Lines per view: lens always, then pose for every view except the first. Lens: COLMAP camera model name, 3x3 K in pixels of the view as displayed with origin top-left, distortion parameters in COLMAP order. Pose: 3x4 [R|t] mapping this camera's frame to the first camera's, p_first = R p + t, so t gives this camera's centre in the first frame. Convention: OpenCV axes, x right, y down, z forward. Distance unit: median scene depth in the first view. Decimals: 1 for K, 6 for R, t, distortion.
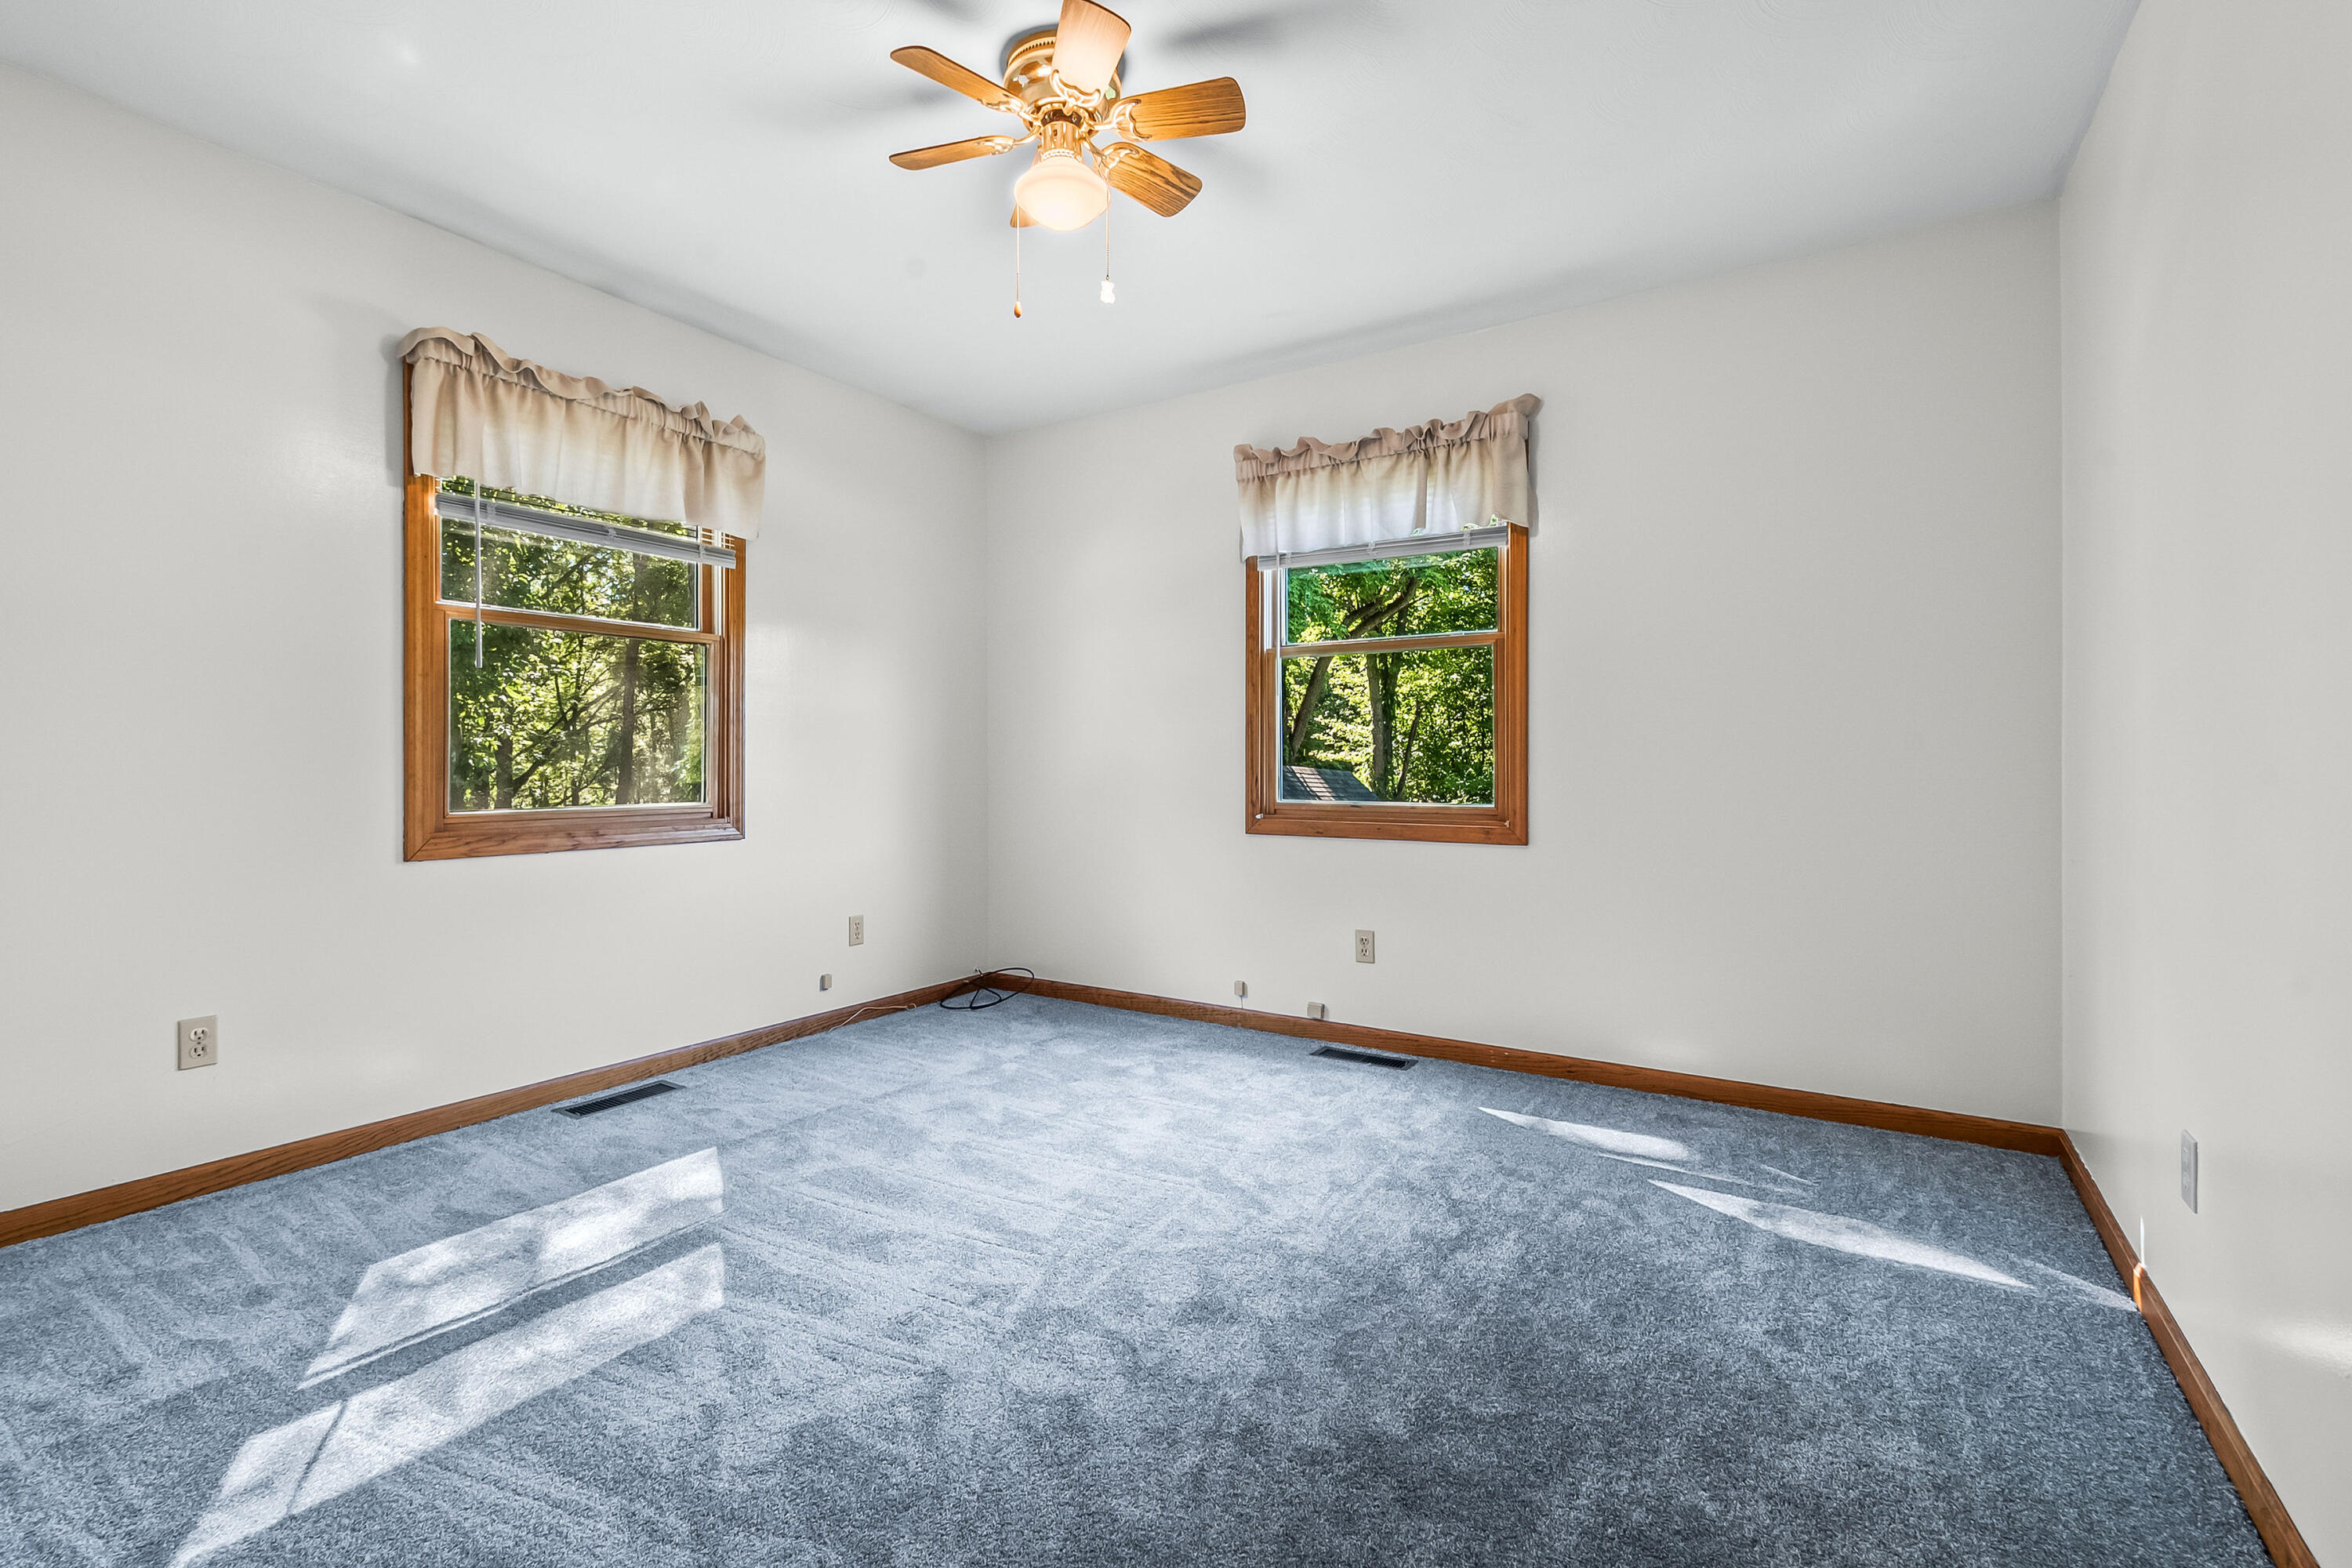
lens RADIAL K [[1052.3, 0, 1158.1], [0, 1052.3, 781.0], [0, 0, 1]] dist [0.003872, -0.001540]
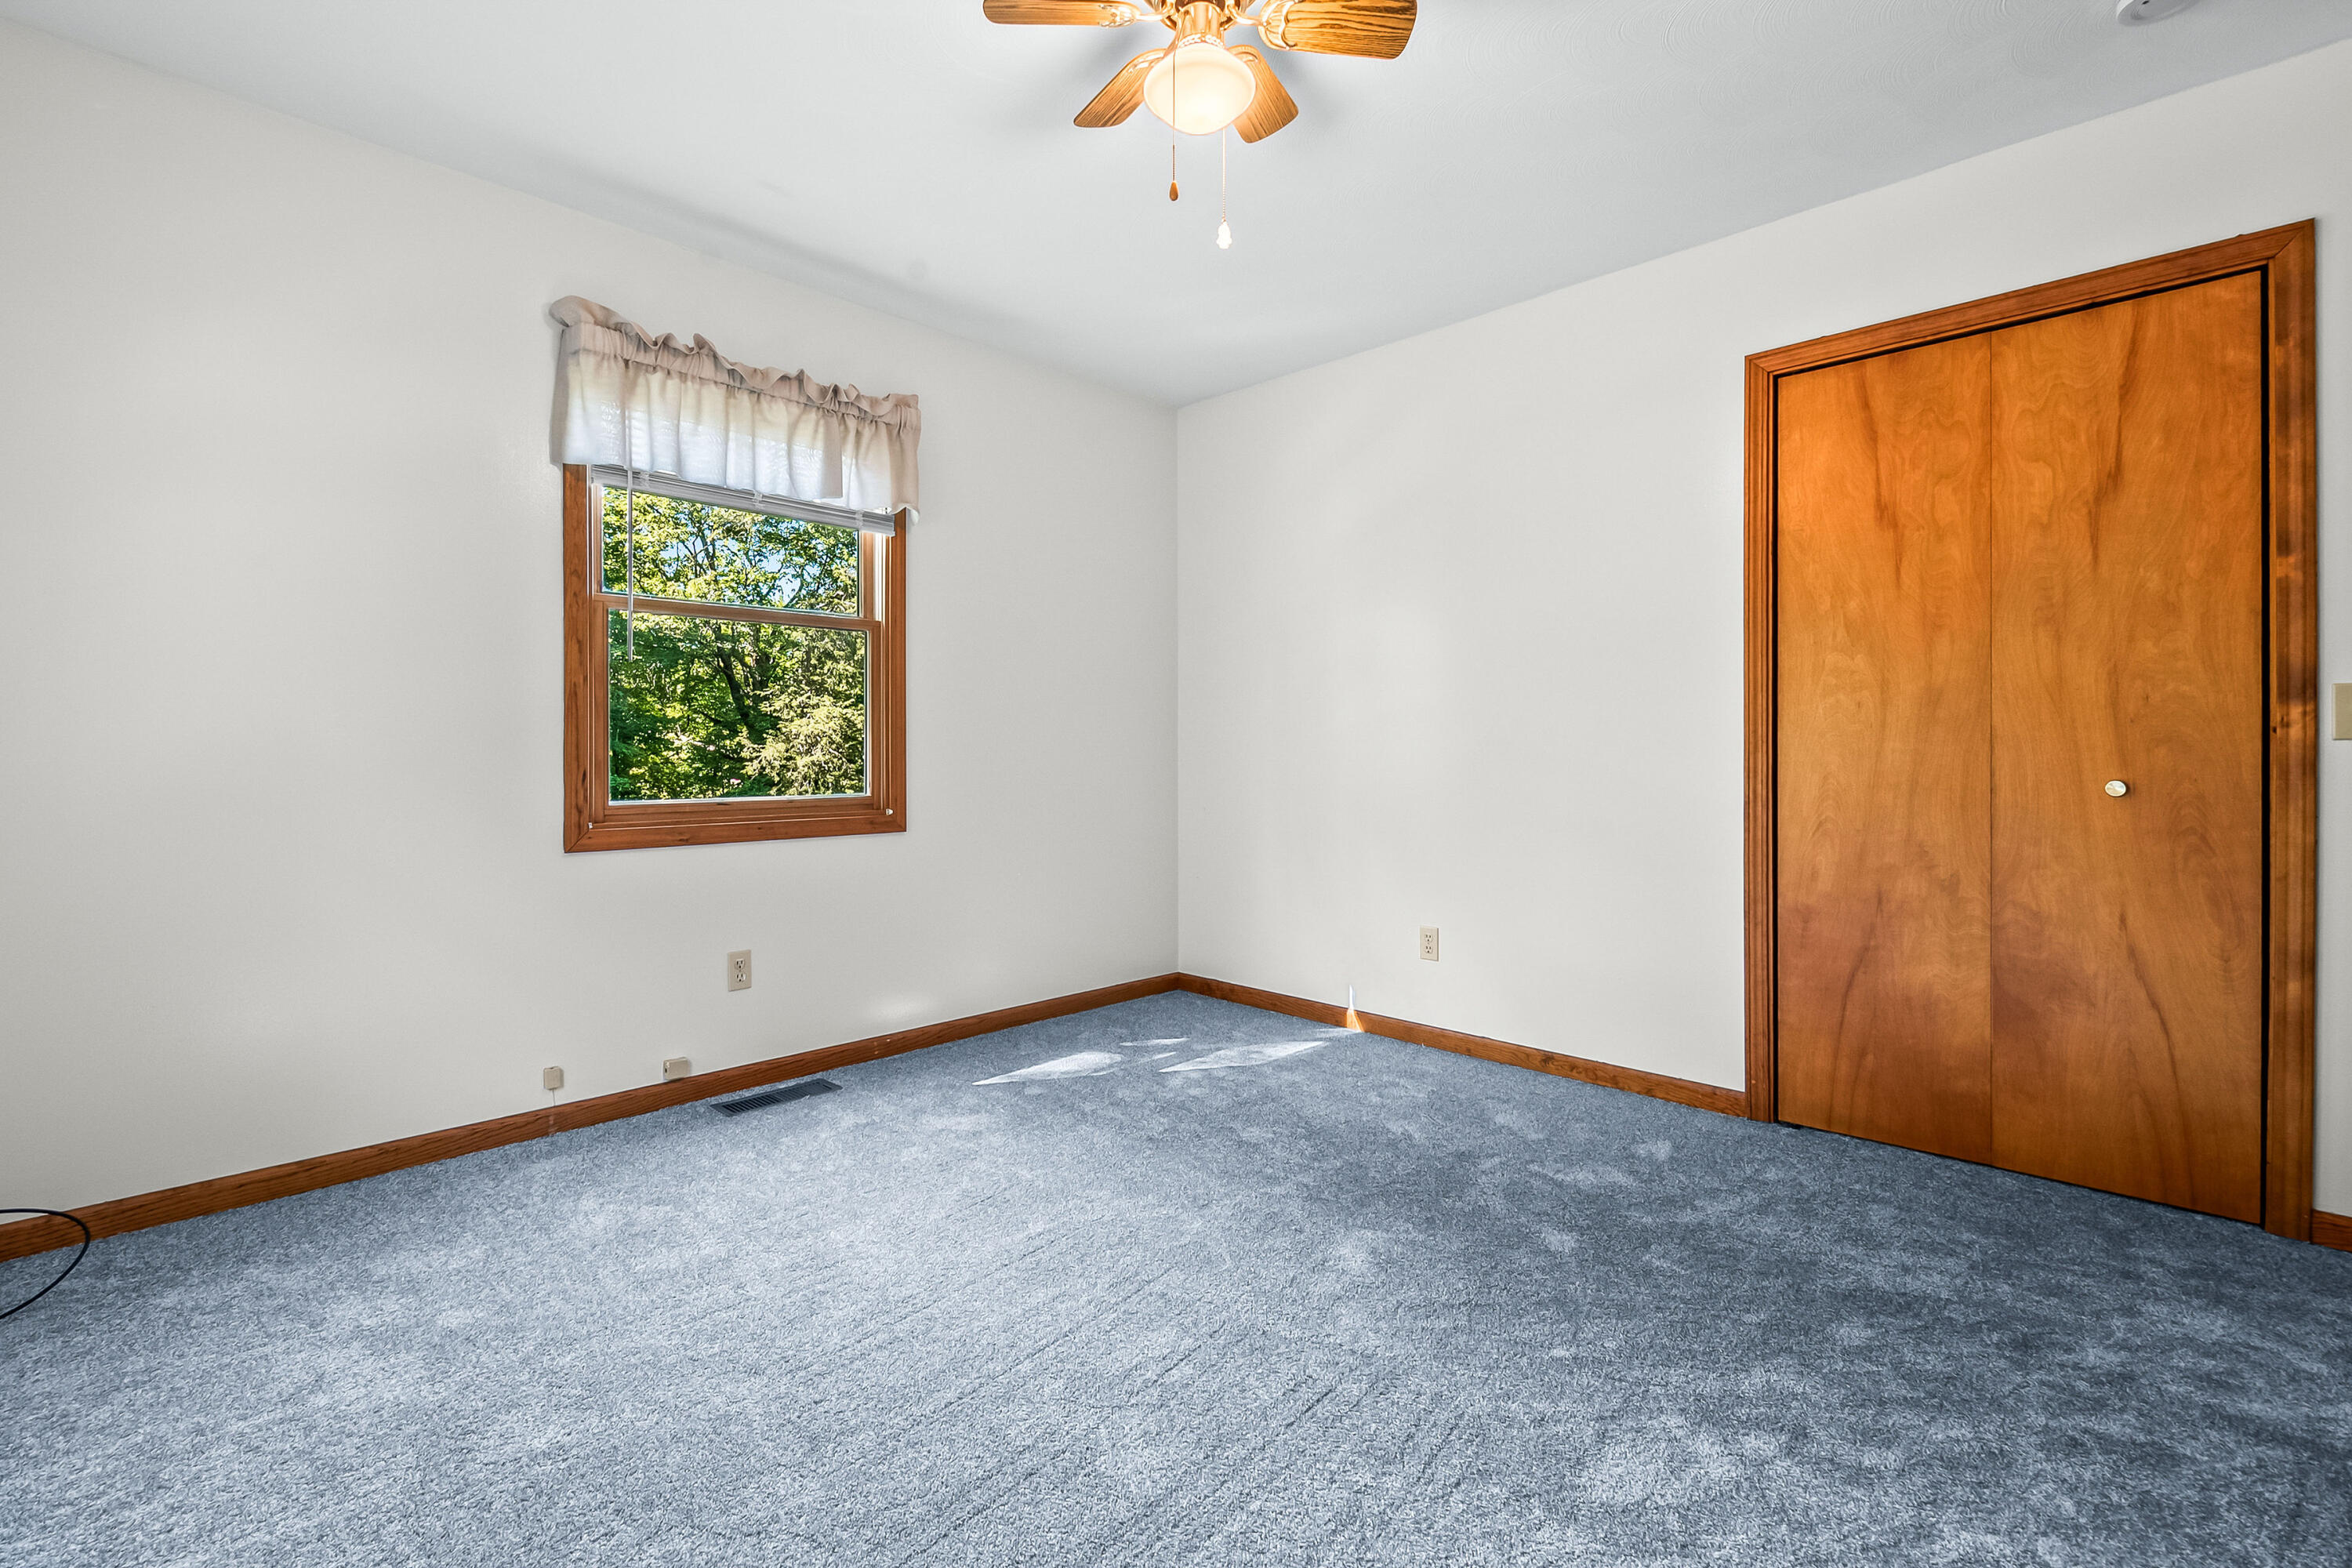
lens RADIAL K [[1052.3, 0, 1163.5], [0, 1052.3, 761.7], [0, 0, 1]] dist [0.003872, -0.001540]
pose [[0.195233, -0.012259, 0.980680, -0.593318], [0.009339, 0.999900, 0.010640, -0.015645], [-0.980712, 0.007082, 0.195328, 0.536473]]
